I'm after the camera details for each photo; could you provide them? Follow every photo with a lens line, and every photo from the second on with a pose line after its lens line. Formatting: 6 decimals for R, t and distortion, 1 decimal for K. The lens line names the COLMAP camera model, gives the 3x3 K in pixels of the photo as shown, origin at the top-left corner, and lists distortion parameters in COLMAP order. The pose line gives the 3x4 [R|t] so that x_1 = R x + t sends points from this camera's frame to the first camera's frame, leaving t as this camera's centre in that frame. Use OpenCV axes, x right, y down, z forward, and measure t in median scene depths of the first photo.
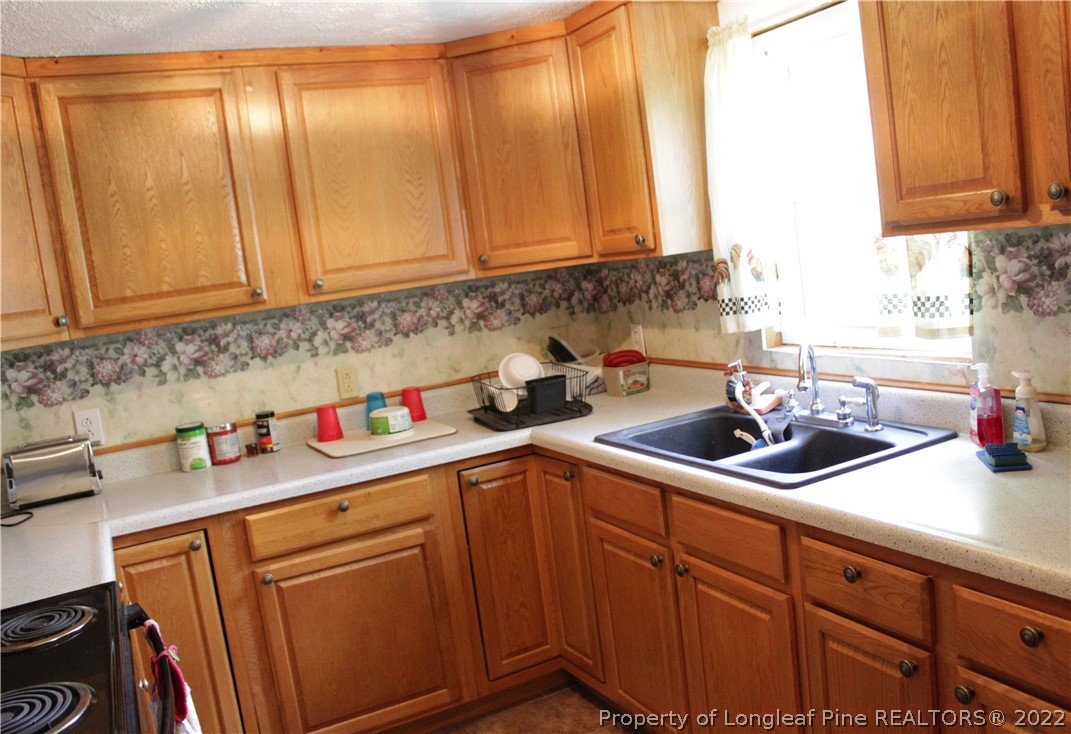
lens RADIAL K [[914.0, 0, 535.5], [0, 914.0, 367.0], [0, 0, 1]] dist [-0.168162, 0.152746]
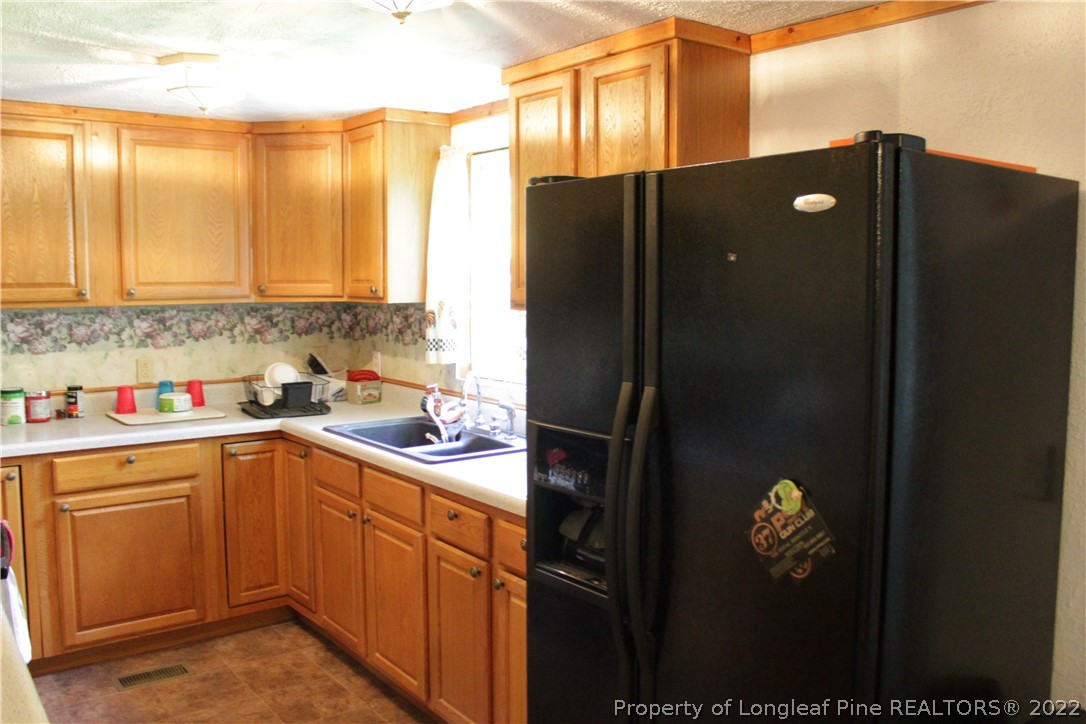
lens RADIAL K [[916.8, 0, 528.1], [0, 916.8, 362.0], [0, 0, 1]] dist [-0.170336, 0.170266]
pose [[0.974250, 0.112005, 0.195682, 0.080559], [-0.103554, 0.993214, -0.052930, 0.018056], [-0.200283, 0.031304, 0.979238, -0.385318]]
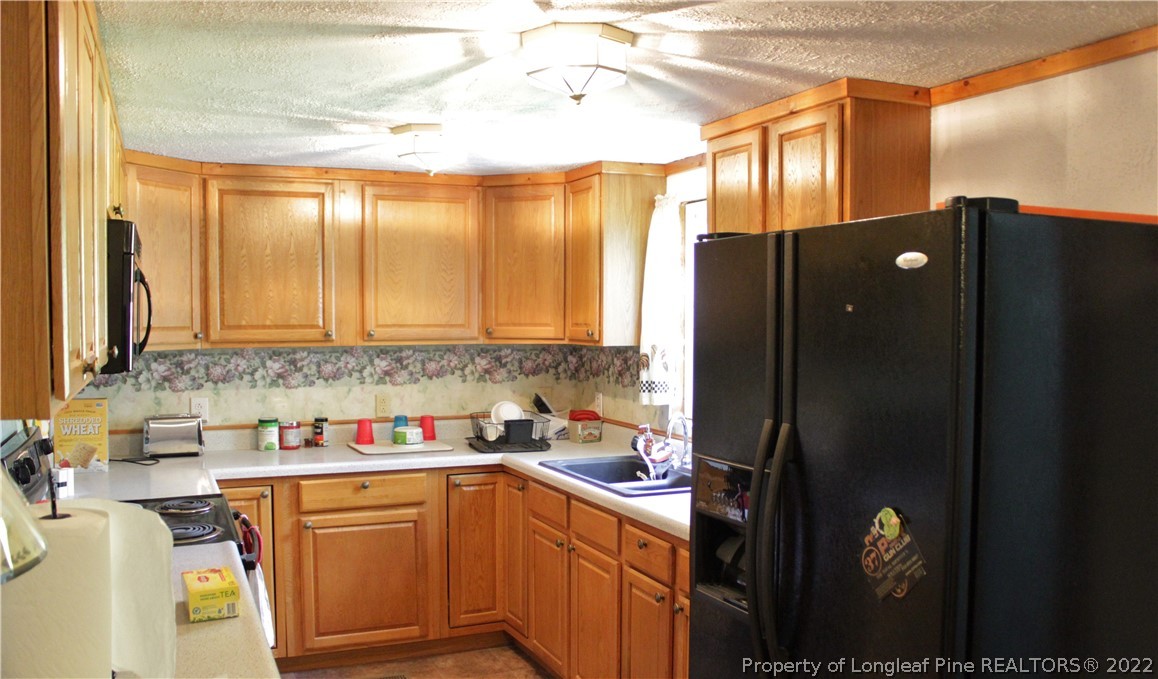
lens RADIAL K [[979.9, 0, 563.2], [0, 979.9, 391.0], [0, 0, 1]] dist [-0.168128, 0.149638]
pose [[0.989879, 0.133937, -0.046920, 0.150330], [-0.135915, 0.989836, -0.041851, 0.022618], [0.040837, 0.047804, 0.998022, -0.539324]]
